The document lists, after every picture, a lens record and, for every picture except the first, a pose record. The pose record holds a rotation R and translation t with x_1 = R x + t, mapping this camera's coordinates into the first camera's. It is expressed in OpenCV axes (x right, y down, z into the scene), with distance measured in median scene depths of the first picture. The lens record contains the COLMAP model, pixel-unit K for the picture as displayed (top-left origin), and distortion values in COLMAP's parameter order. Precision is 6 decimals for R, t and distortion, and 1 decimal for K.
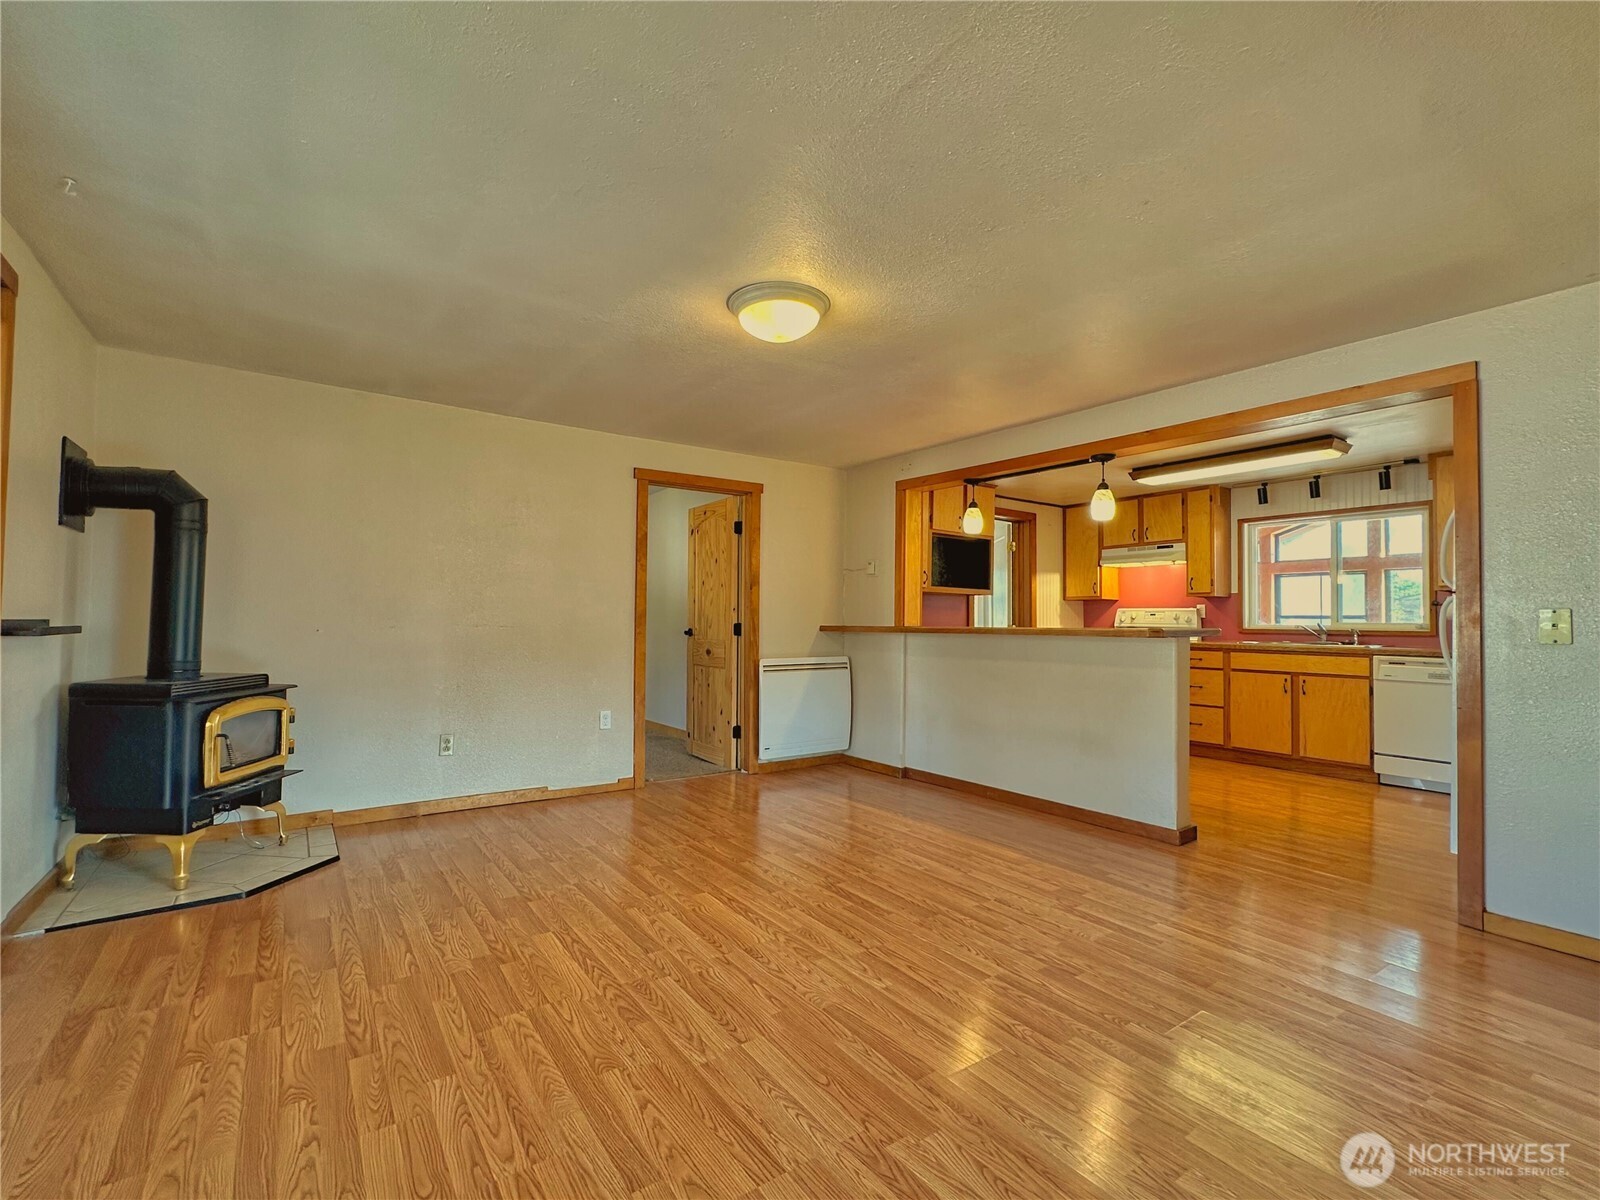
lens RADIAL K [[721.4, 0, 800.0], [0, 721.4, 600.0], [0, 0, 1]] dist [-0.003646, -0.000291]
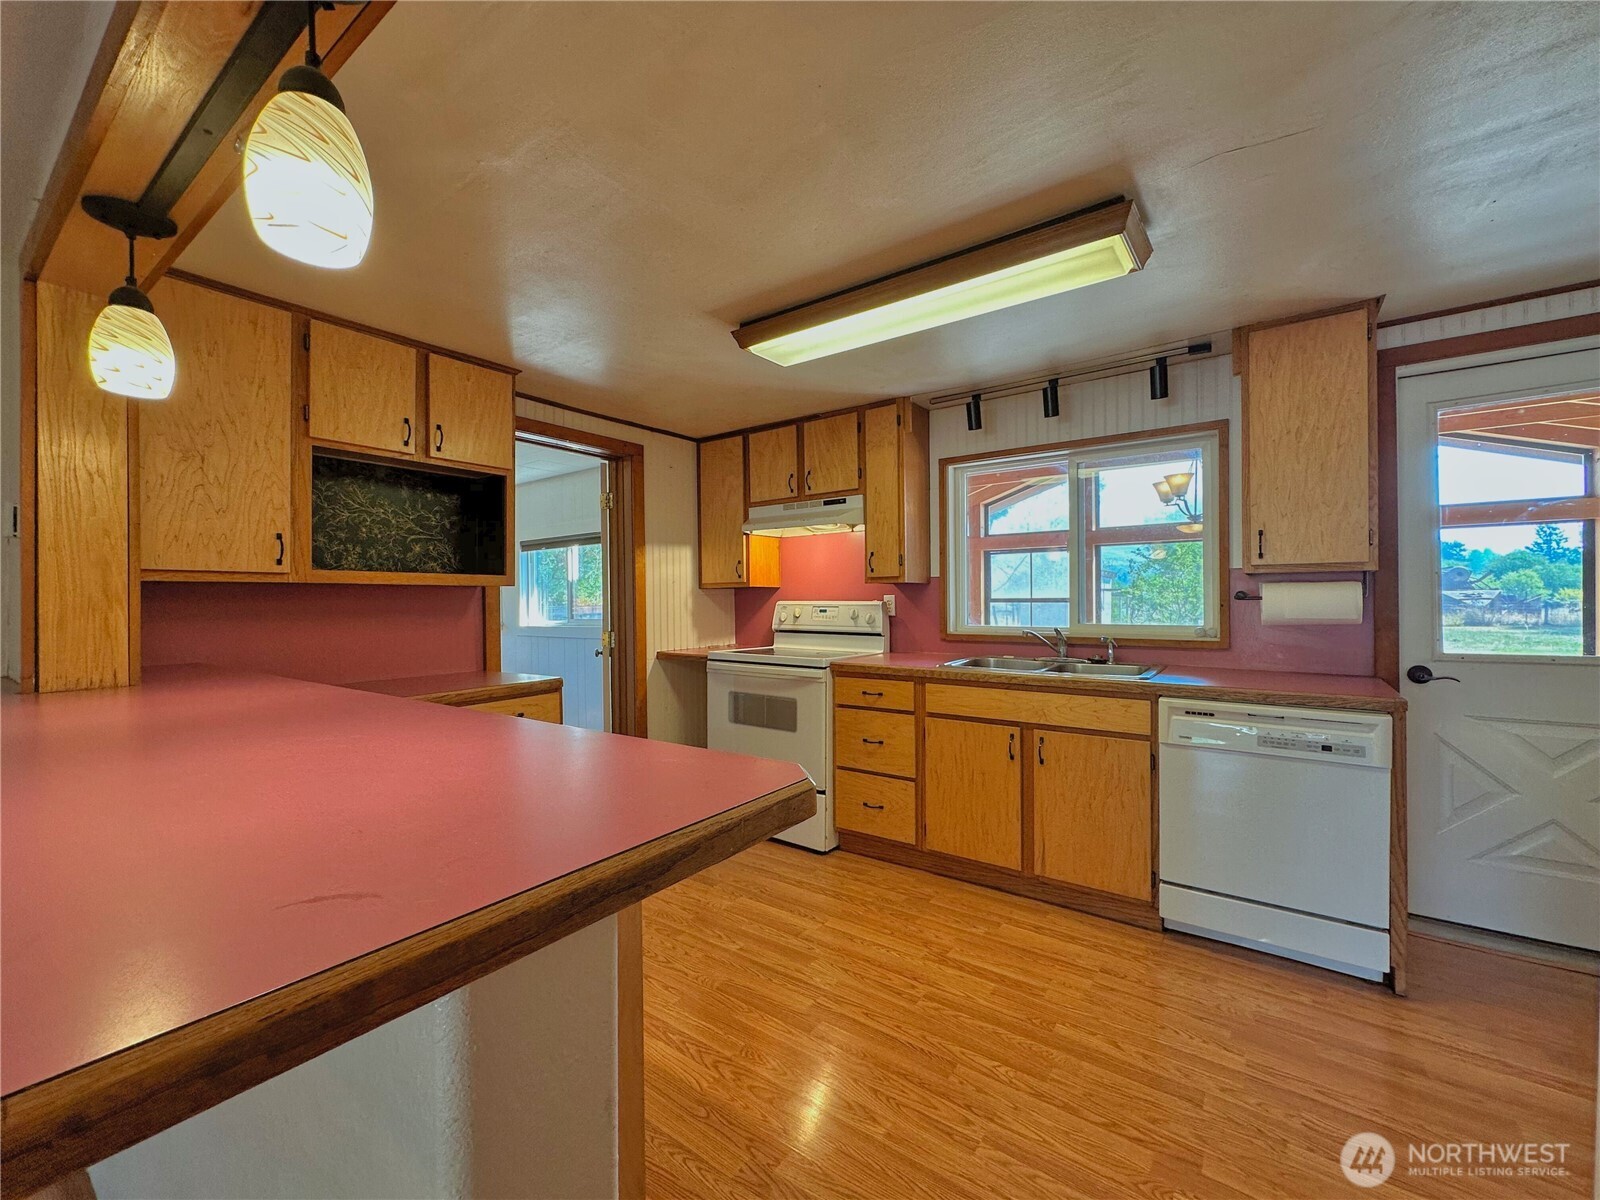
lens RADIAL K [[659.1, 0, 800.0], [0, 659.1, 600.0], [0, 0, 1]] dist [-0.001722, -0.000207]
pose [[0.949733, -0.020956, 0.312358, 0.314650], [0.010367, 0.999315, 0.035521, -0.011217], [-0.312888, -0.030497, 0.949300, 0.495682]]
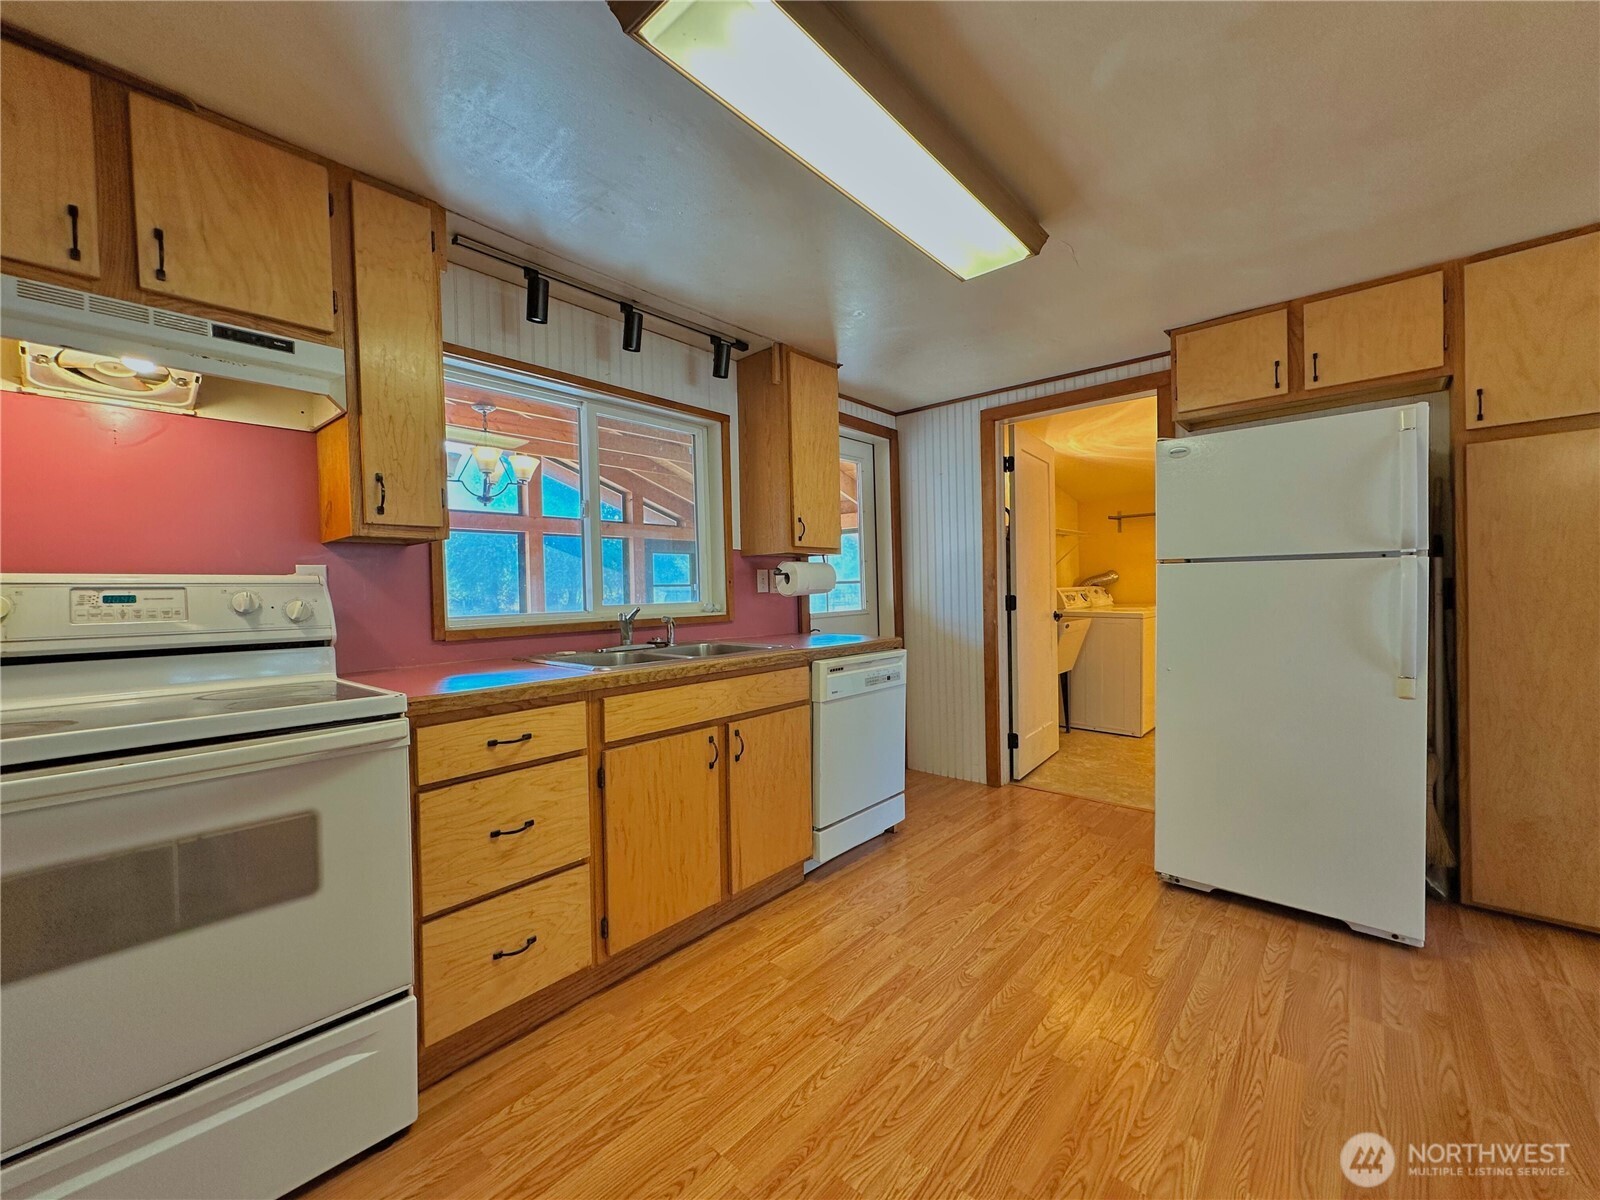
lens RADIAL K [[639.6, 0, 800.0], [0, 639.6, 600.0], [0, 0, 1]] dist [-0.007008, 0.000012]
pose [[-0.227267, -0.024319, 0.973529, 0.244809], [-0.010736, 0.999690, 0.022466, 0.014086], [-0.973773, -0.005346, -0.227458, 0.893563]]
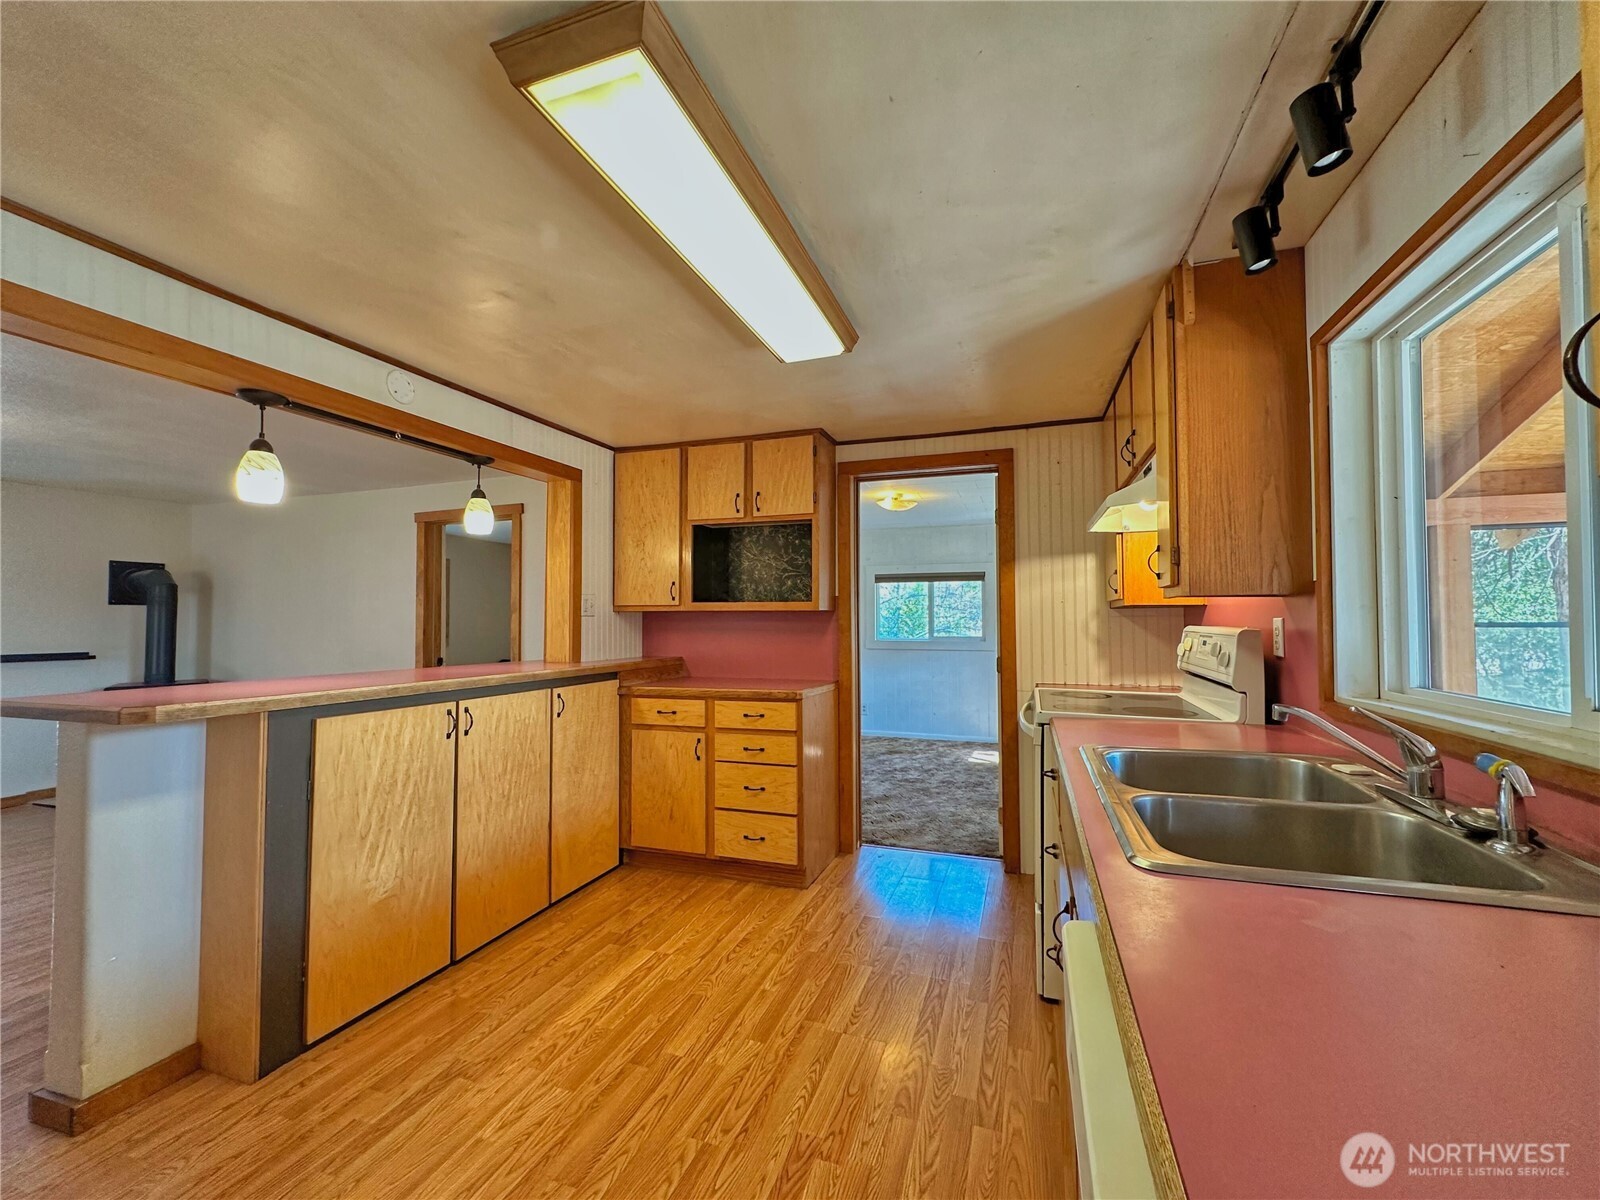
lens RADIAL K [[659.1, 0, 800.0], [0, 659.1, 600.0], [0, 0, 1]] dist [-0.001722, -0.000207]
pose [[0.580057, -0.040177, -0.813584, 0.708847], [0.033423, 0.999116, -0.025510, -0.001664], [0.813890, -0.012395, 0.580887, 0.668600]]
